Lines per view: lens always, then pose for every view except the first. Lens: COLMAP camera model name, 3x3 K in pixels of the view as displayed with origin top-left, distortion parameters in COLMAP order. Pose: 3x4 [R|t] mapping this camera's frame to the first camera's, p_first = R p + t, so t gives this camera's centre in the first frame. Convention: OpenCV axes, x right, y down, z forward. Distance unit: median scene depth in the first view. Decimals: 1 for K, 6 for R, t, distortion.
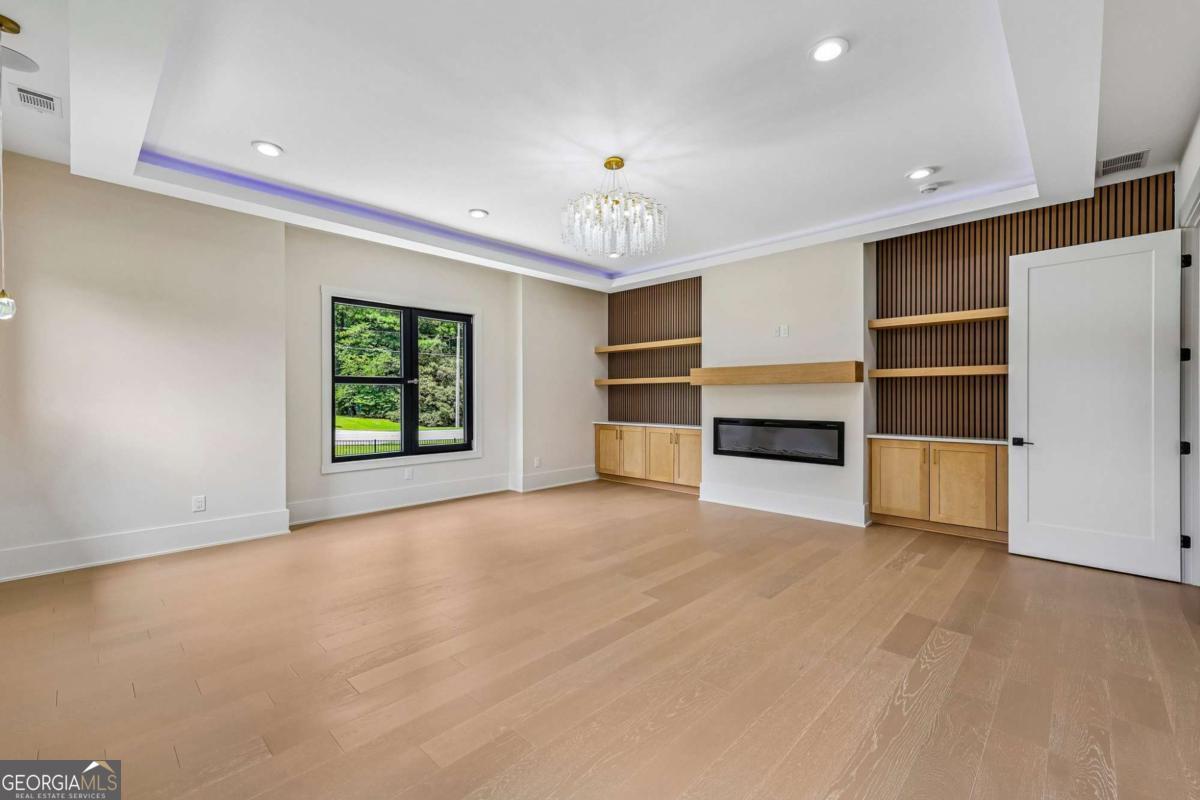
lens RADIAL K [[503.0, 0, 598.6], [0, 503.0, 400.1], [0, 0, 1]] dist [0.000988, -0.000052]
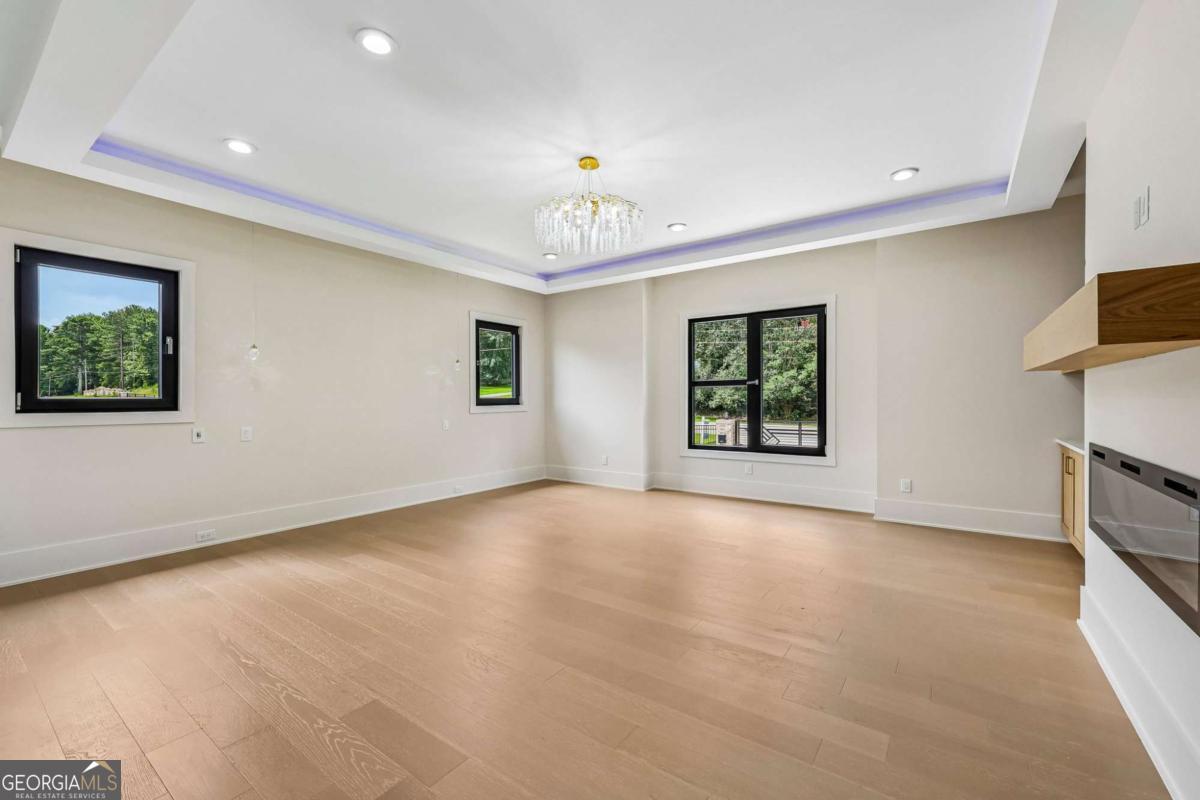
lens RADIAL K [[491.7, 0, 604.0], [0, 491.7, 399.3], [0, 0, 1]] dist [0.001220, -0.000018]
pose [[0.148171, 0.000865, -0.988961, 0.628147], [-0.000922, 0.999999, 0.000736, -0.002044], [0.988961, 0.000802, 0.148172, 0.555390]]
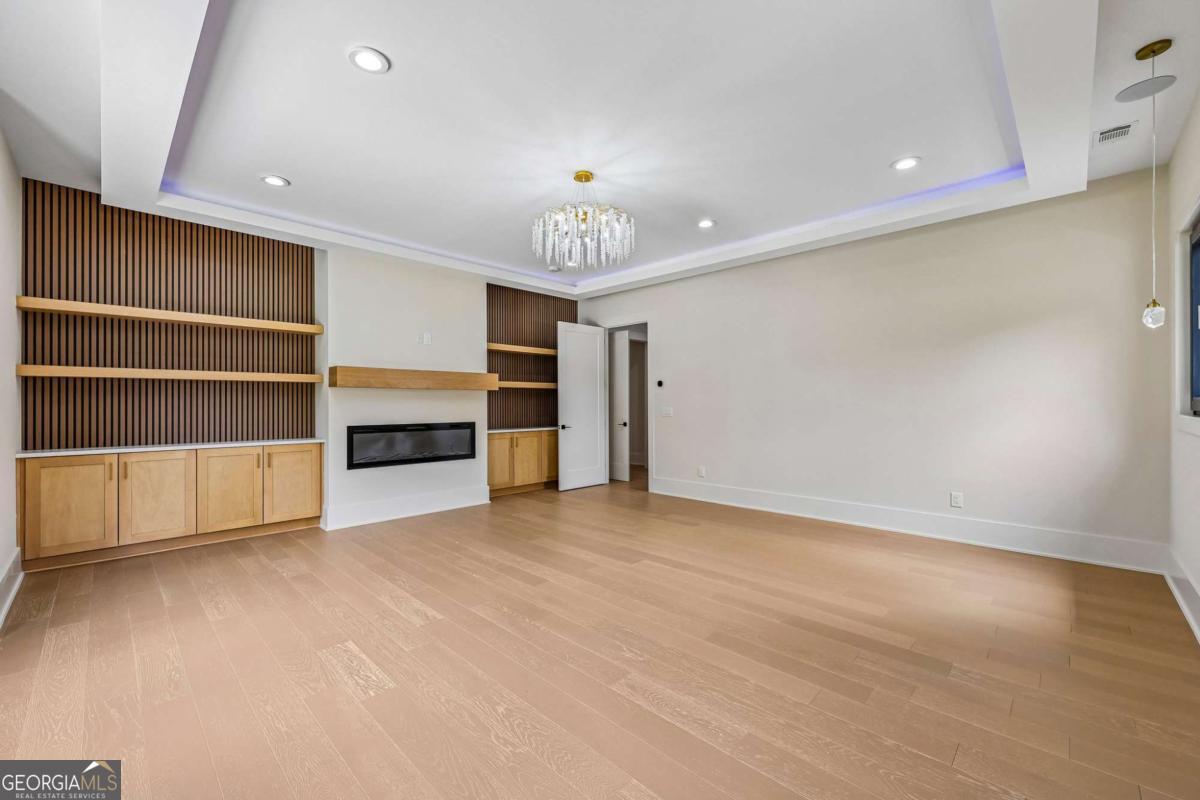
lens RADIAL K [[489.6, 0, 594.3], [0, 489.6, 404.0], [0, 0, 1]] dist [0.000110, -0.000182]
pose [[0.003176, -0.003947, 0.999987, -0.614657], [0.005198, 0.999979, 0.003931, -0.003345], [-0.999981, 0.005186, 0.003196, 0.612366]]
